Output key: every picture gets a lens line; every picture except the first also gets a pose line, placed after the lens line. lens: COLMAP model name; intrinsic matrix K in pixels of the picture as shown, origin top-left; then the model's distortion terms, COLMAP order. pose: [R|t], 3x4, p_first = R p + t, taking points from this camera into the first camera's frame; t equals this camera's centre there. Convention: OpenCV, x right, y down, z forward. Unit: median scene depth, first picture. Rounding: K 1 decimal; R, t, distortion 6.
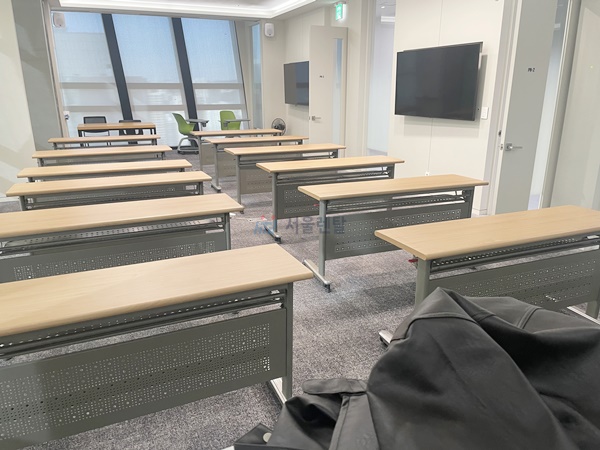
lens RADIAL K [[463.1, 0, 300.6], [0, 463.1, 228.4], [0, 0, 1]] dist [0.064209, -0.090490]
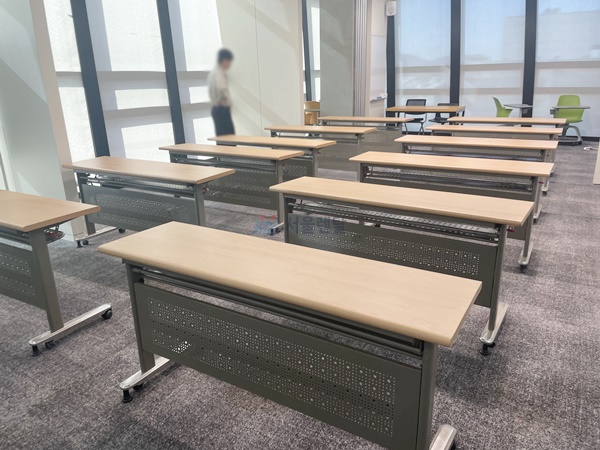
lens RADIAL K [[463.1, 0, 296.0], [0, 463.1, 231.1], [0, 0, 1]] dist [0.064209, -0.090490]
pose [[0.575429, 0.246835, -0.779714, 0.328973], [-0.217474, 0.965226, 0.145068, -0.053043], [0.788408, 0.086091, 0.609099, 0.201202]]
